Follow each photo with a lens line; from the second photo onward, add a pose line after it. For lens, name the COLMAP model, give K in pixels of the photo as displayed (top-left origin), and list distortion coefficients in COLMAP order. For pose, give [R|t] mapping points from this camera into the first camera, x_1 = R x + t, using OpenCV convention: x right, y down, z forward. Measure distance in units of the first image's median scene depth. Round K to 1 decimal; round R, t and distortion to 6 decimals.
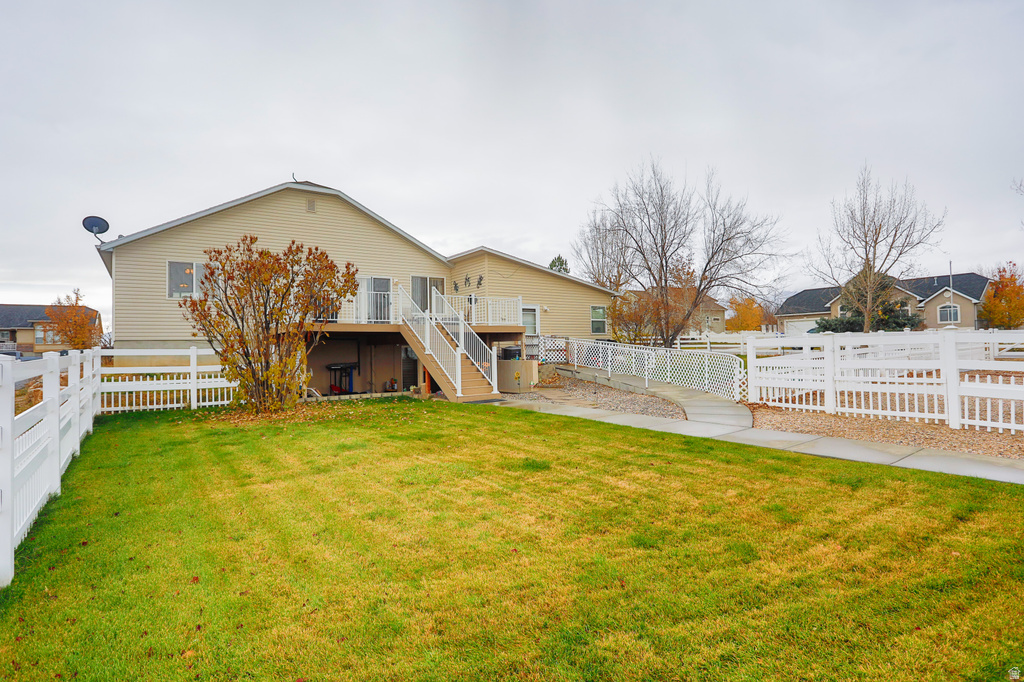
lens RADIAL K [[495.1, 0, 512.0], [0, 495.1, 341.0], [0, 0, 1]] dist [-0.002140, -0.000480]
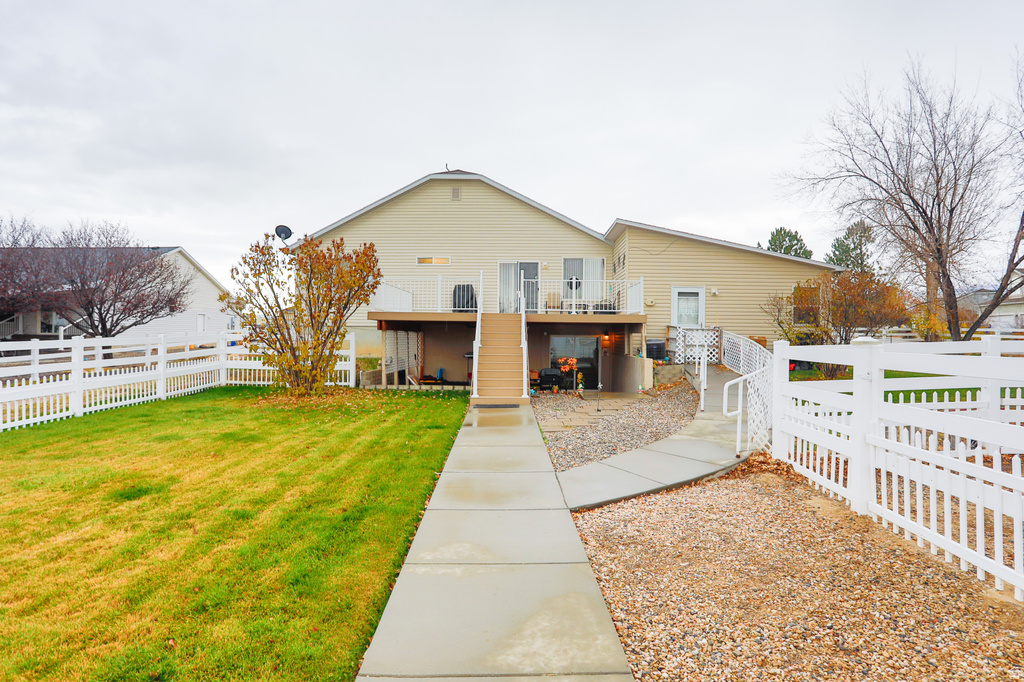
lens RADIAL K [[520.6, 0, 512.0], [0, 520.6, 341.0], [0, 0, 1]] dist [0.000077, -0.000039]
pose [[0.824540, 0.030452, -0.564983, 0.302924], [-0.018304, 0.999464, 0.027157, -0.007229], [0.565507, -0.012050, 0.824655, 0.203408]]
